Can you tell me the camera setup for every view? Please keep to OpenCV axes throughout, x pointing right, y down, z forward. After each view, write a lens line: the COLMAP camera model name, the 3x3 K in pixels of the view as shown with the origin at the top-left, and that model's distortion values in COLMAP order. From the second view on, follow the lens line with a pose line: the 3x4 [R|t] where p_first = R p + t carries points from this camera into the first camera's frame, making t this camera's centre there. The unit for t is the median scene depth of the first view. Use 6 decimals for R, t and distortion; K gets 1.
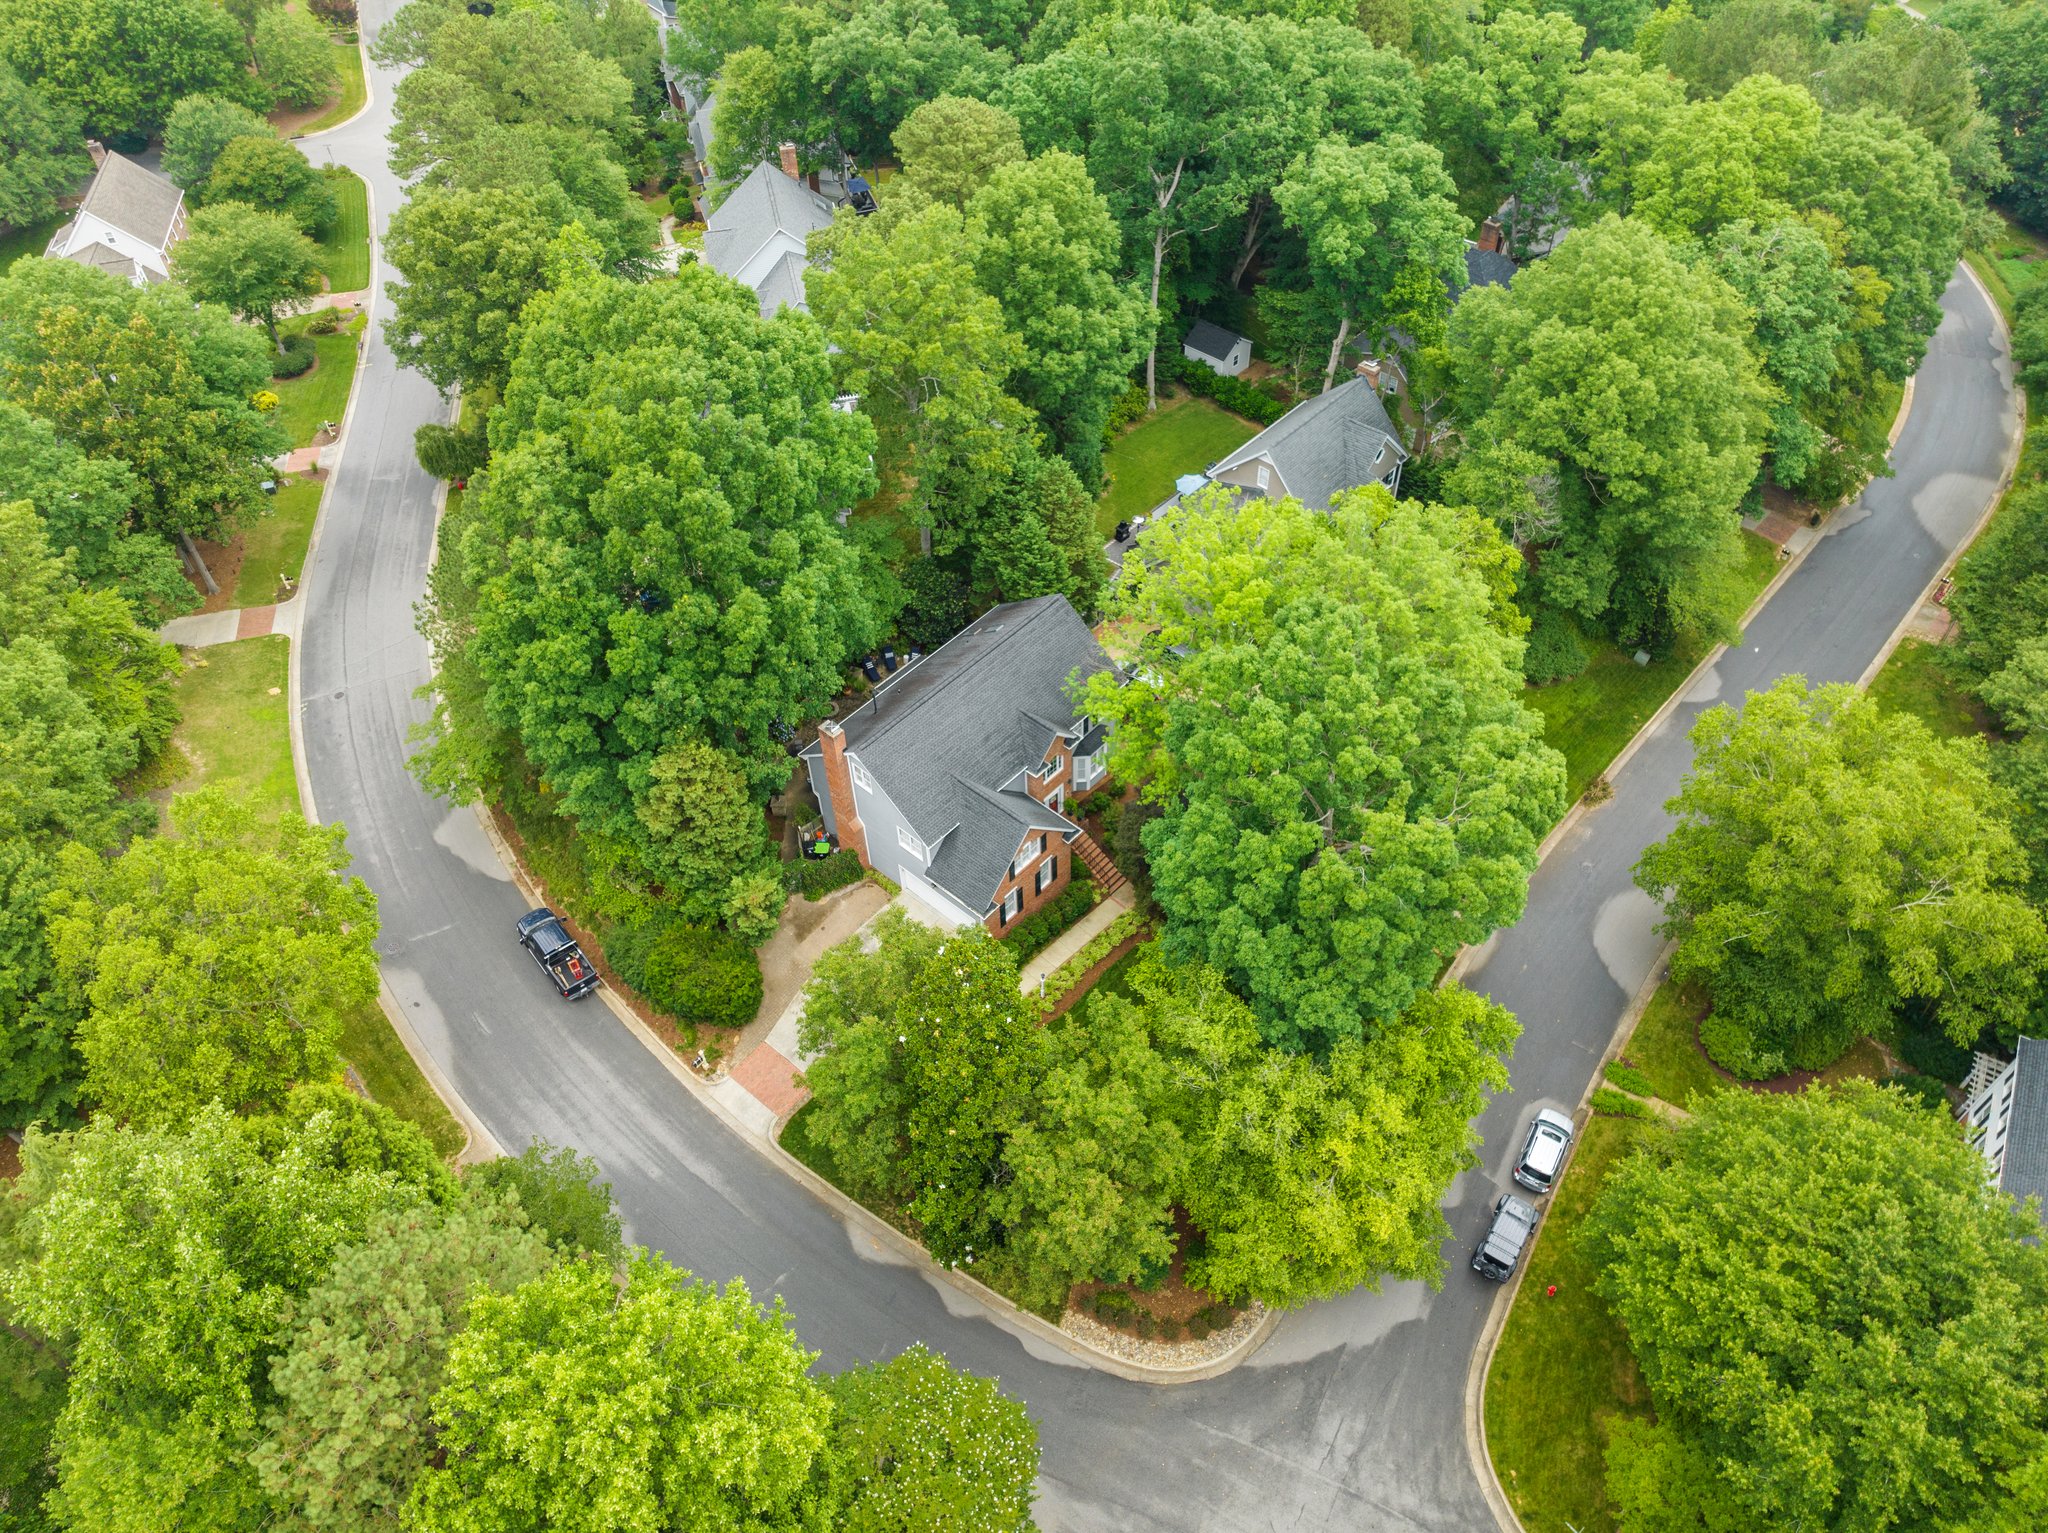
lens RADIAL K [[1431.9, 0, 1036.7], [0, 1431.9, 763.5], [0, 0, 1]] dist [-0.042587, 0.007130]
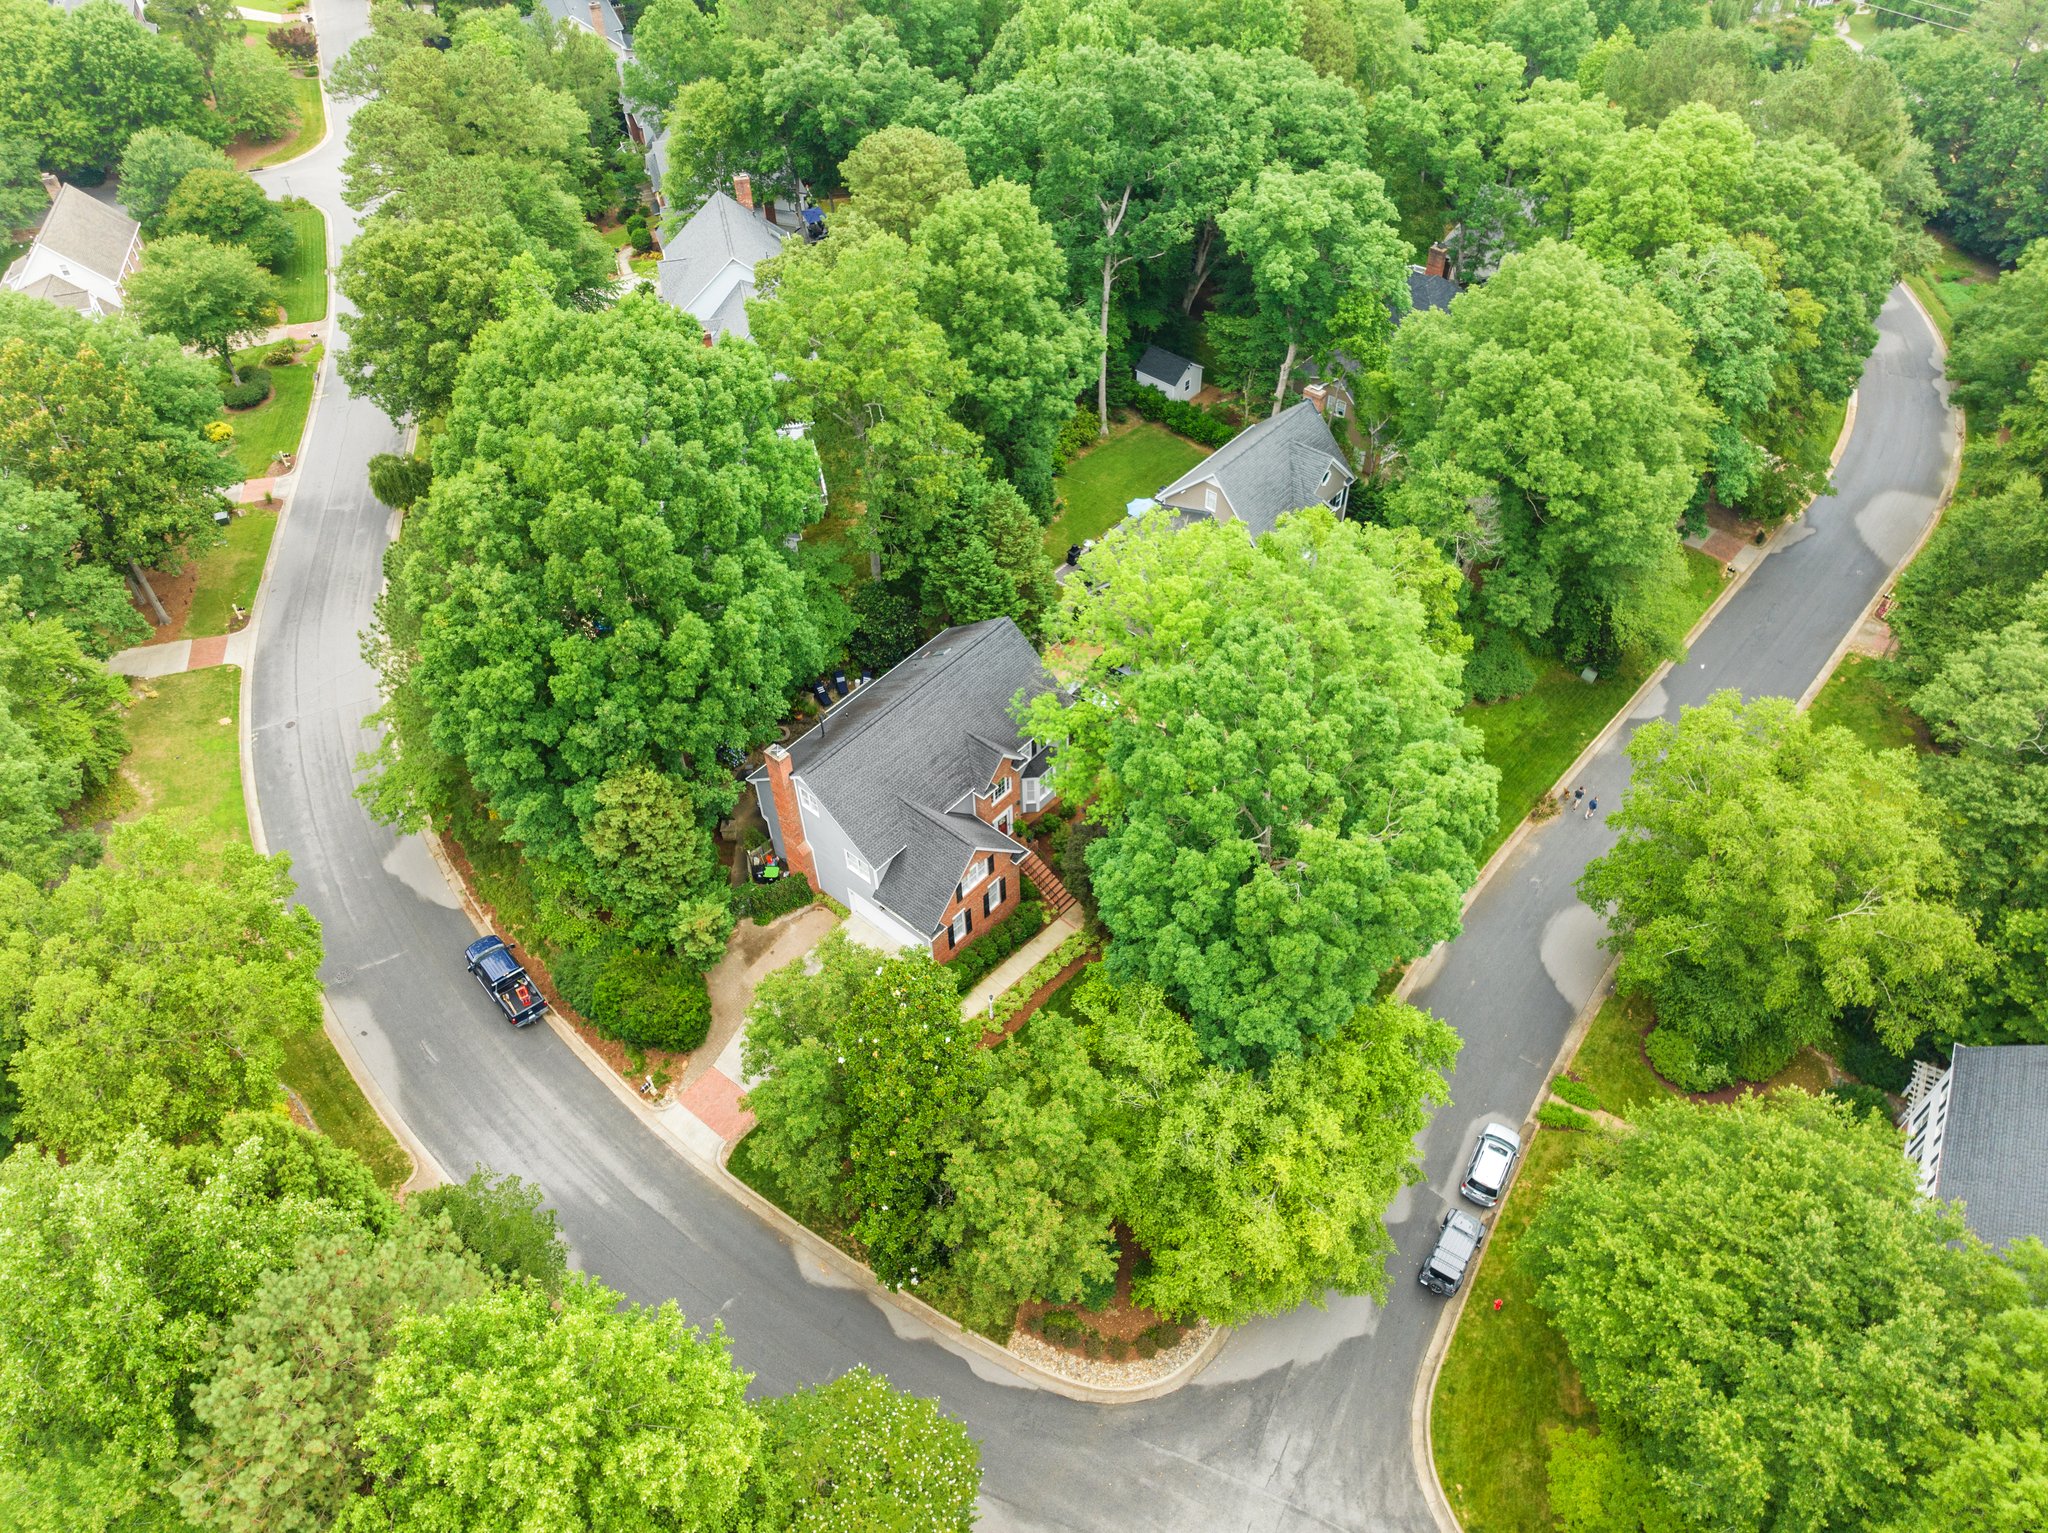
lens RADIAL K [[1431.9, 0, 1036.7], [0, 1431.9, 763.5], [0, 0, 1]] dist [-0.042587, 0.007130]
pose [[0.999812, -0.010089, 0.016562, 0.021553], [0.010387, 0.999785, -0.017967, 0.003207], [-0.016377, 0.018136, 0.999701, -0.005613]]
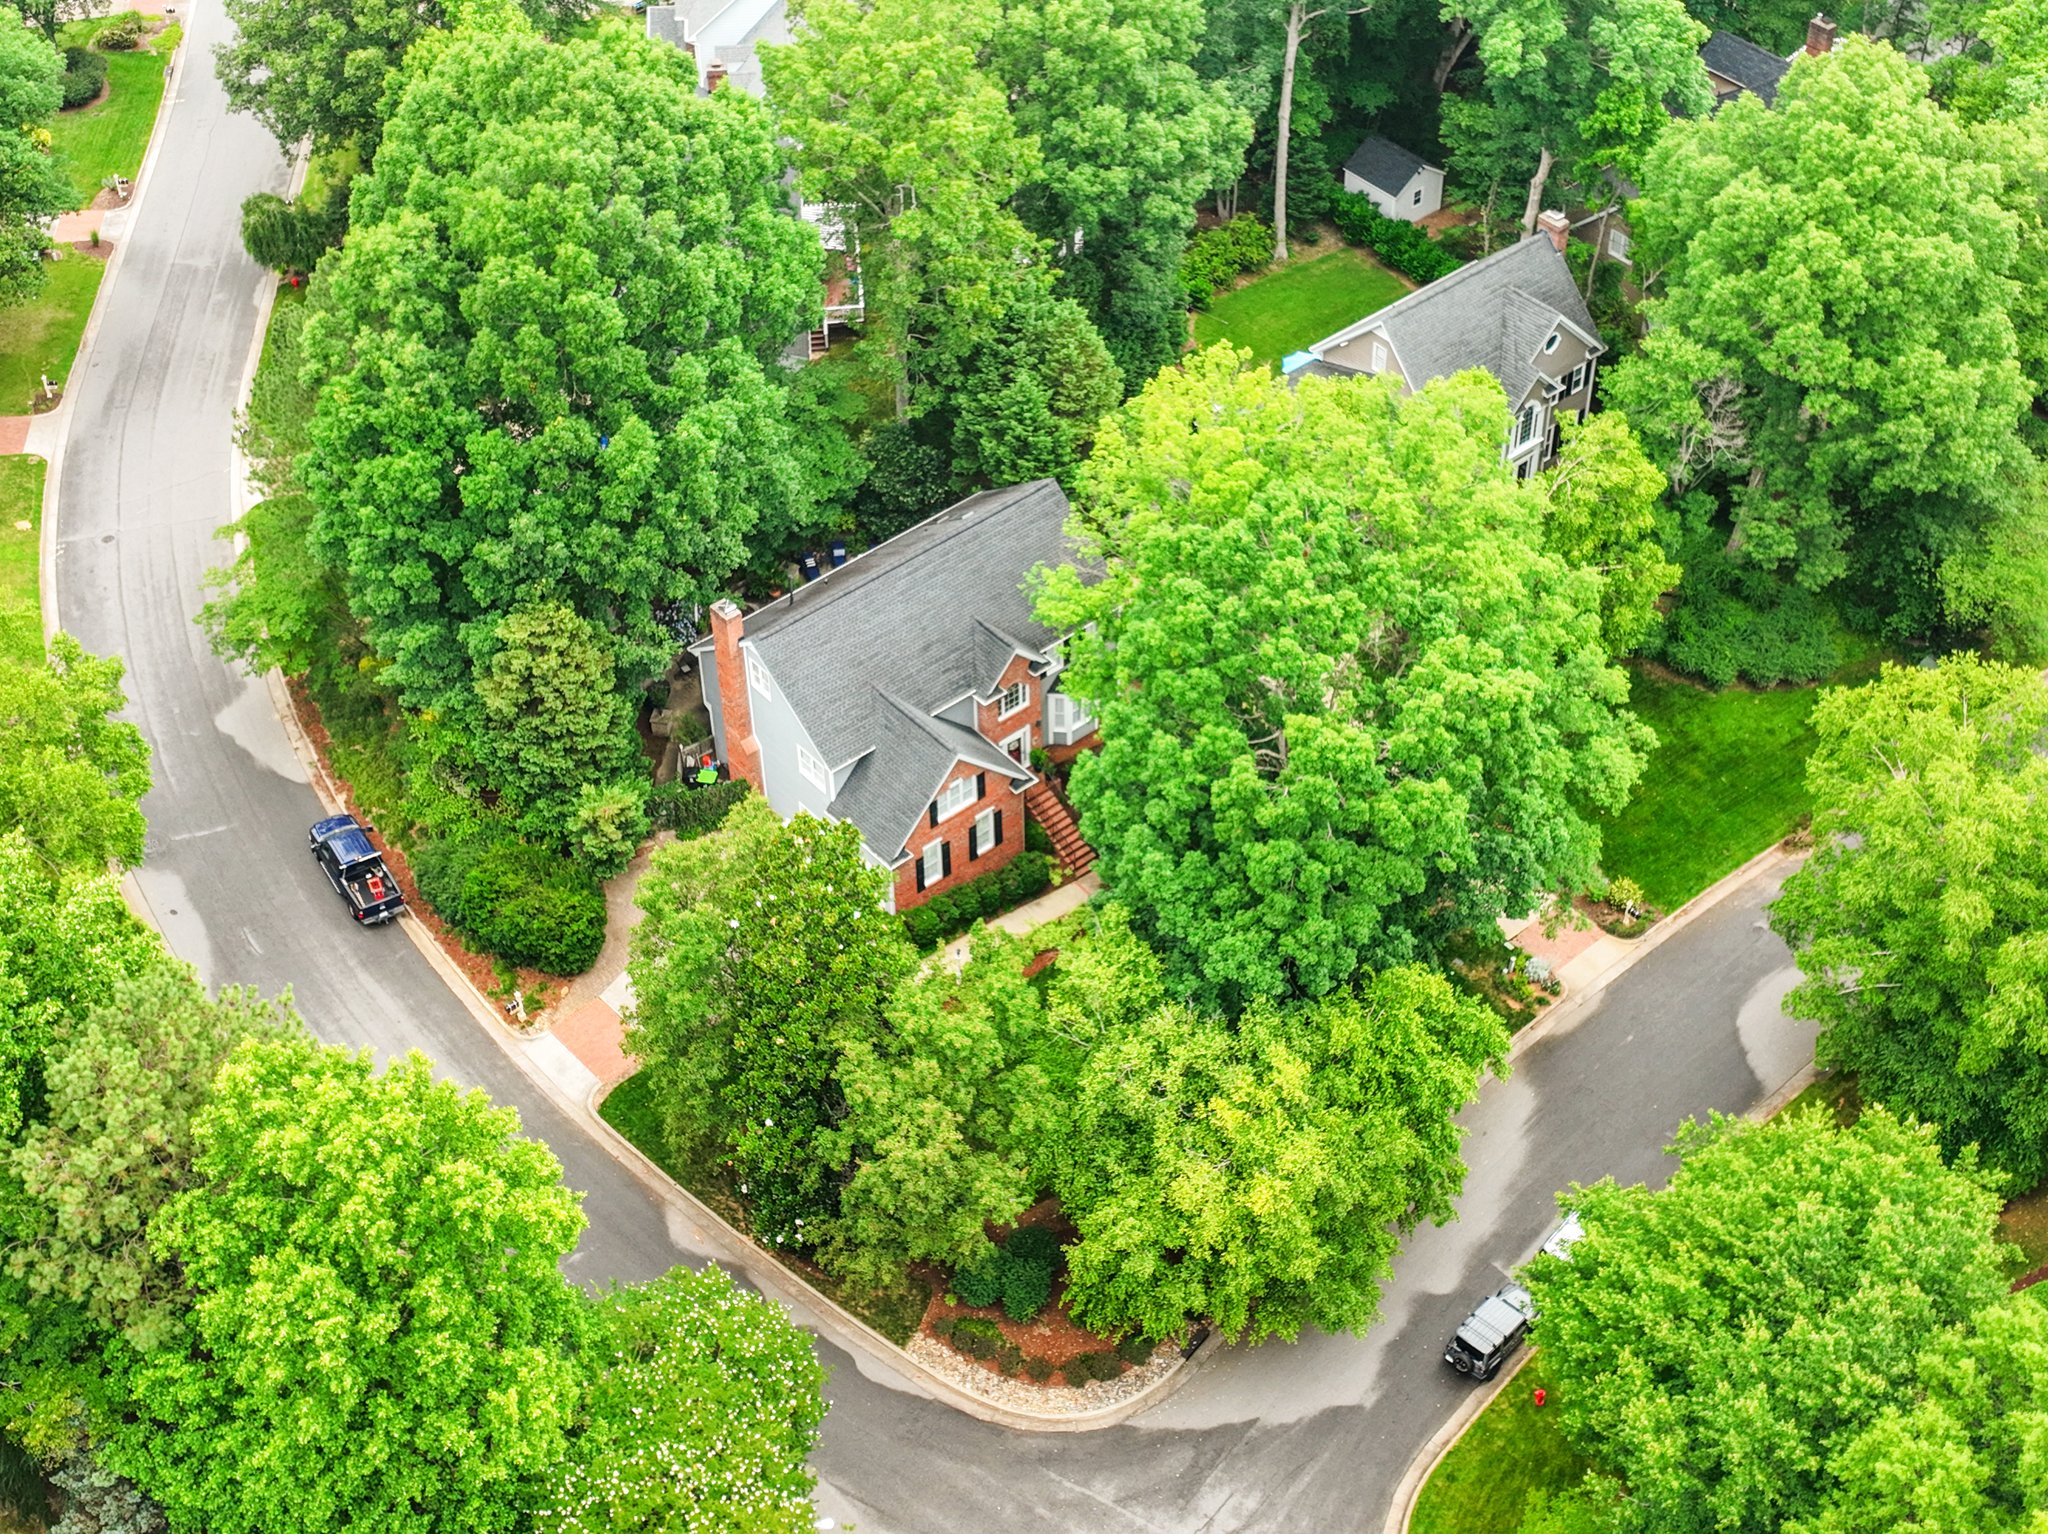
lens RADIAL K [[2821.0, 0, 1024.0], [0, 2821.0, 767.0], [0, 0, 1]] dist [-0.006615, 0.017066]
pose [[0.989793, 0.099795, -0.101743, 0.186881], [-0.106121, 0.992615, -0.058772, 0.136066], [0.095127, 0.068969, 0.993073, -0.530425]]
